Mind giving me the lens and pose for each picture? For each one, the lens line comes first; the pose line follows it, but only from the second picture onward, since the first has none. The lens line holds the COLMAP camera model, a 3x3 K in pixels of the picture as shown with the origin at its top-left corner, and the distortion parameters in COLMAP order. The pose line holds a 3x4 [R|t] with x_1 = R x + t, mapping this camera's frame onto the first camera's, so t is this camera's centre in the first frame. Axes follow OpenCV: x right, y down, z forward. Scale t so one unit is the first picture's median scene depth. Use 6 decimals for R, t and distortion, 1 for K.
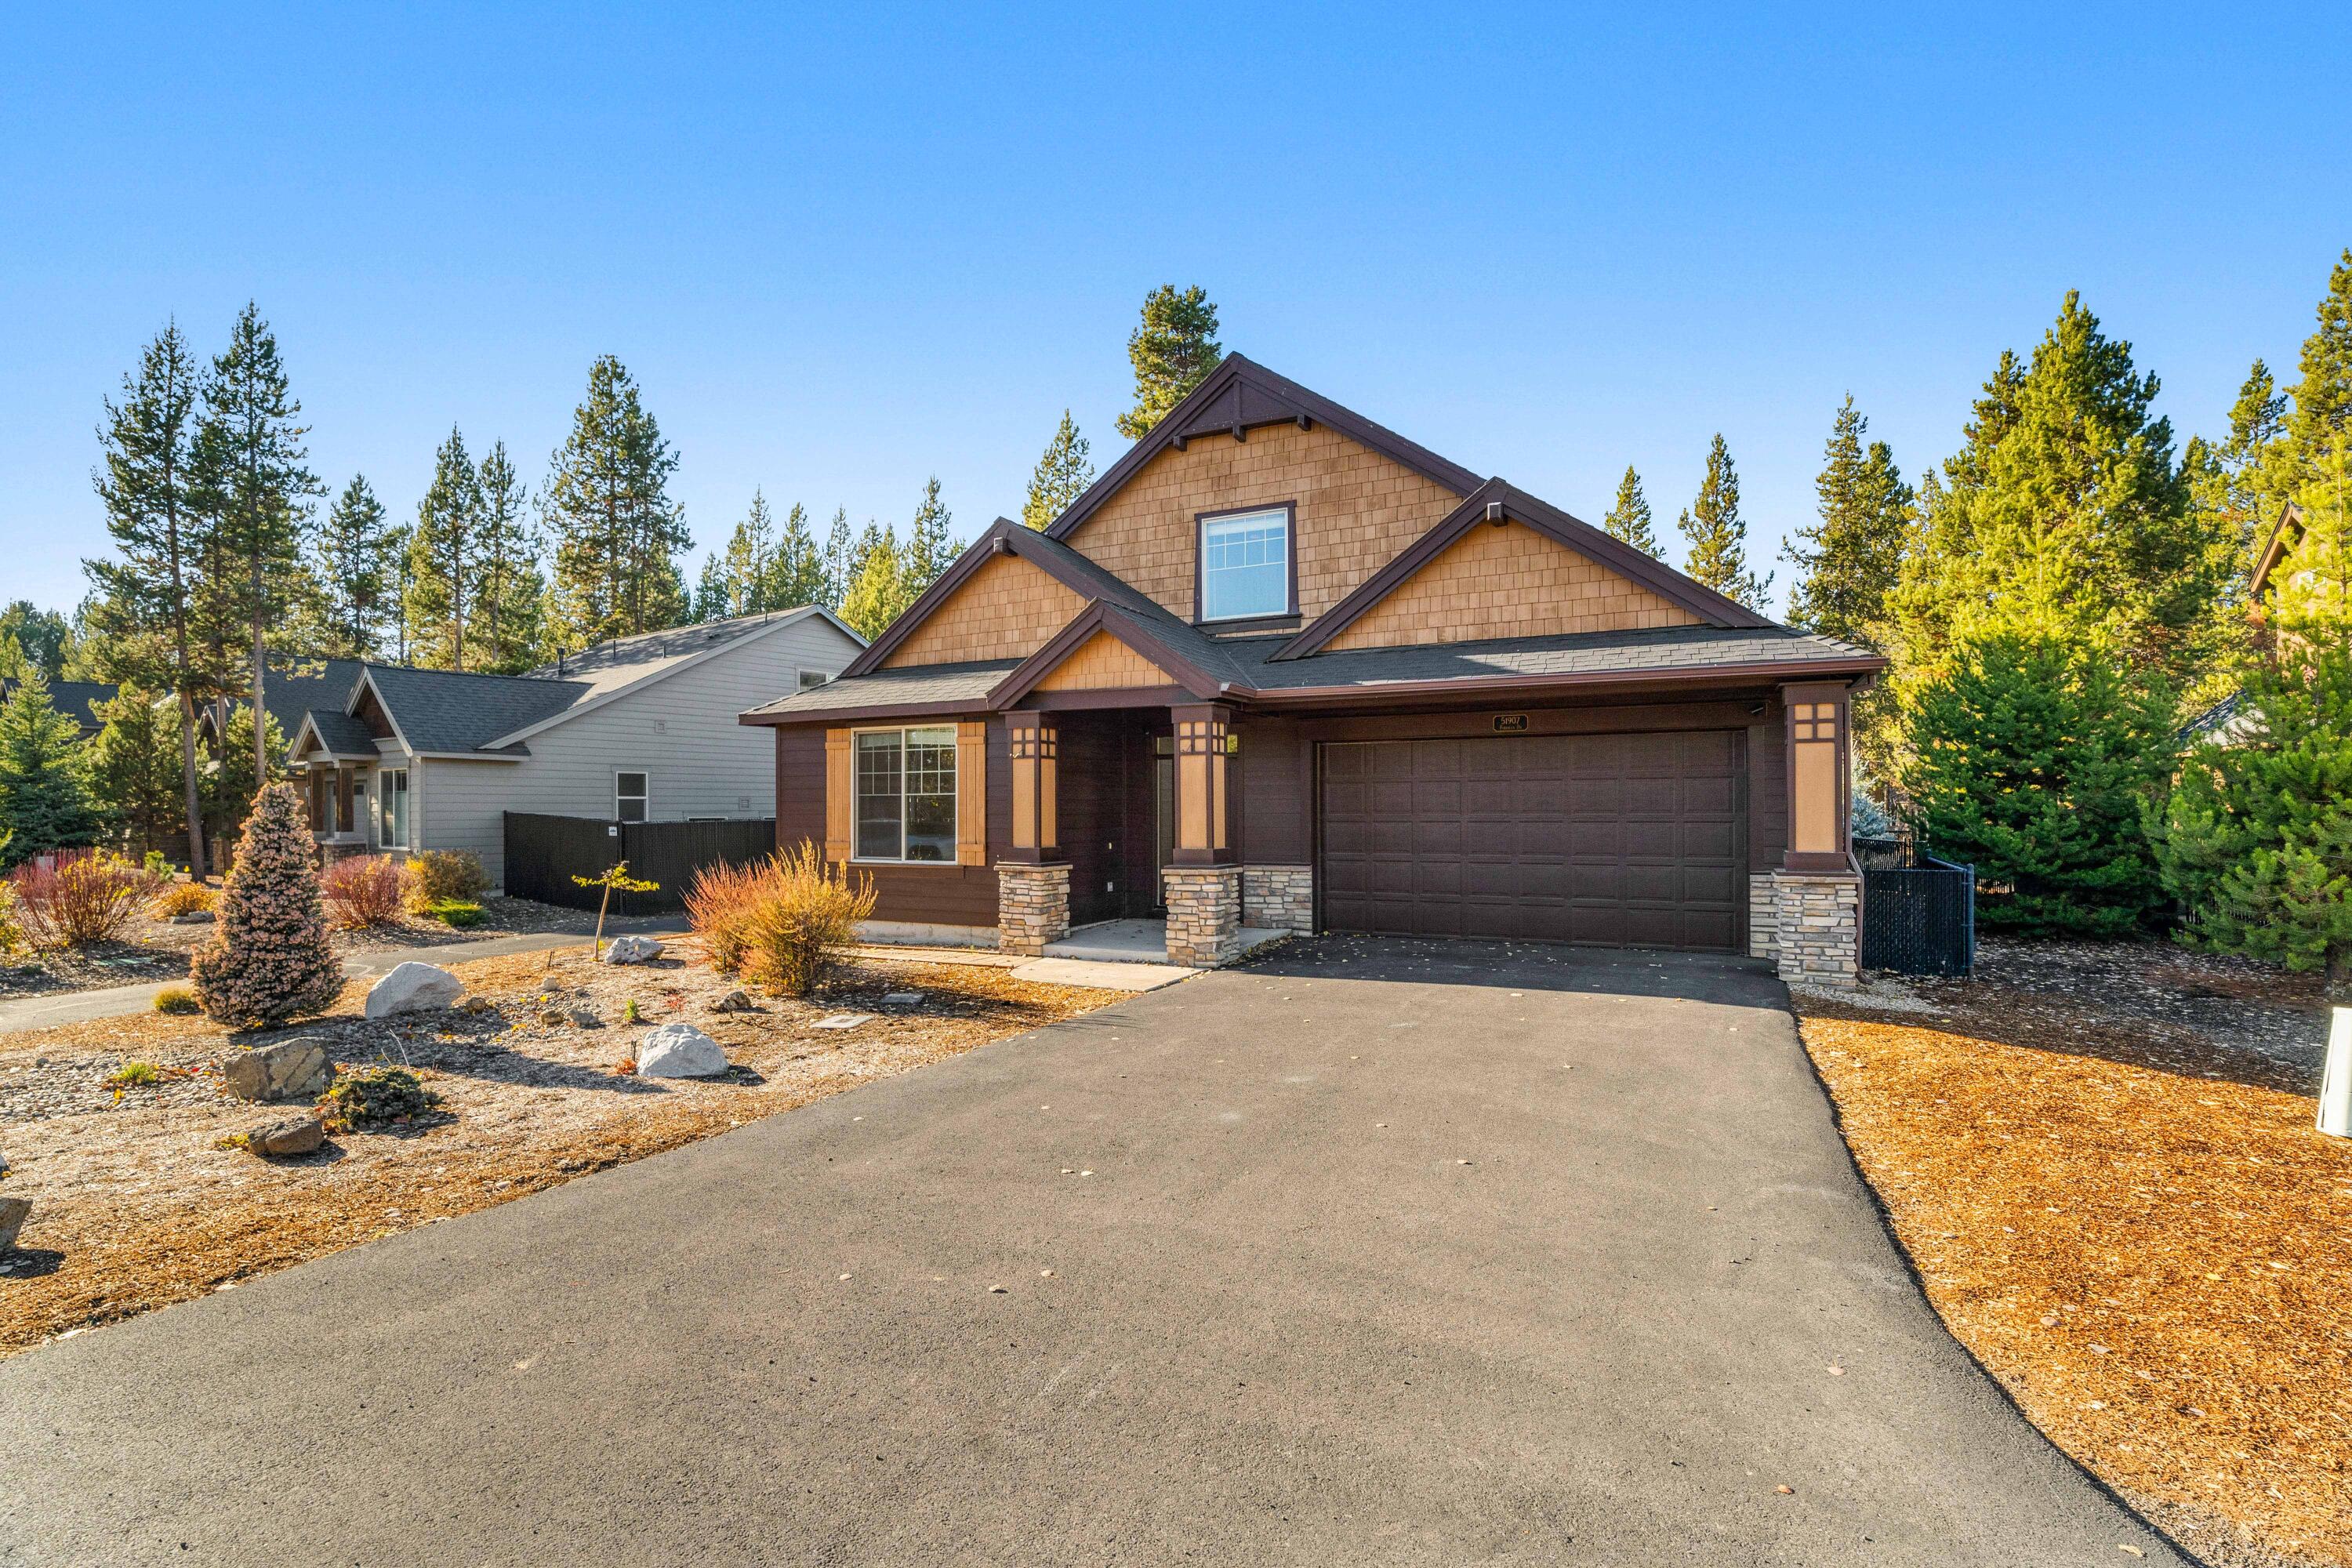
lens RADIAL K [[1108.2, 0, 1175.3], [0, 1108.2, 801.8], [0, 0, 1]] dist [-0.008095, -0.002364]
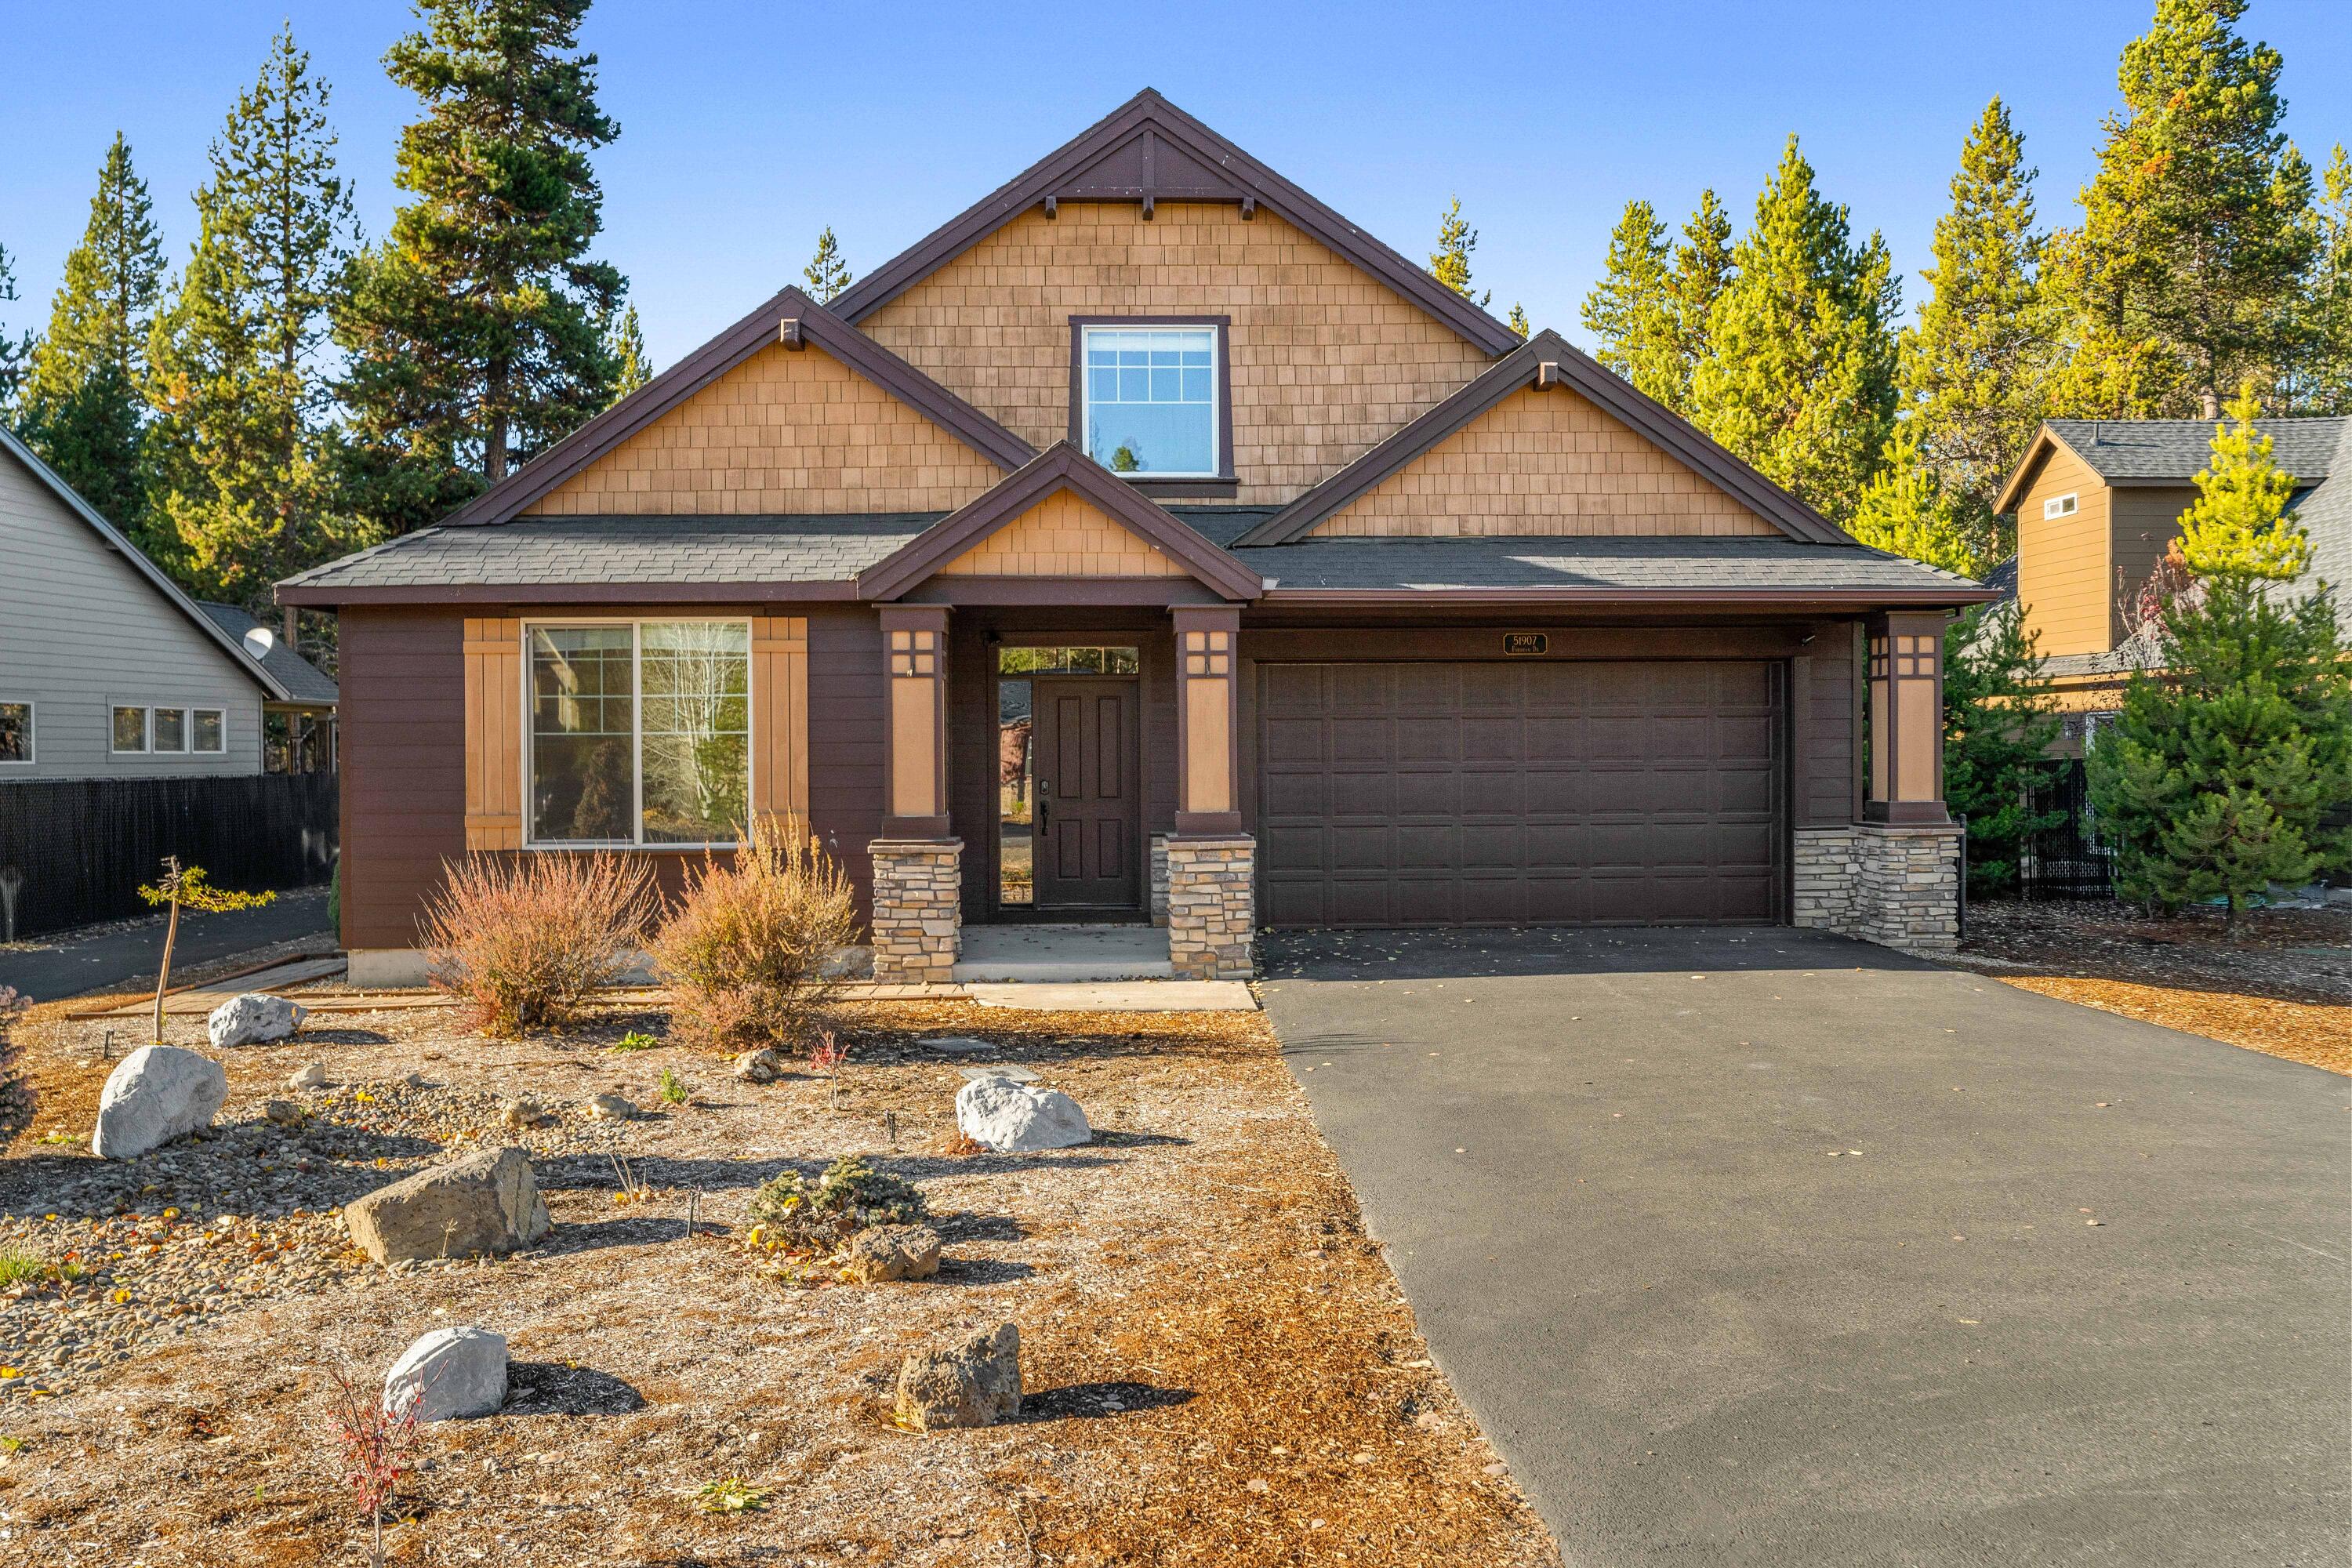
lens RADIAL K [[1882.4, 0, 1175.5], [0, 1882.4, 769.3], [0, 0, 1]] dist [-0.005959, 0.007860]
pose [[0.869811, -0.005686, 0.493353, -0.543260], [0.000305, 0.999940, 0.010986, 0.001904], [-0.493385, -0.009405, 0.869760, -0.024827]]
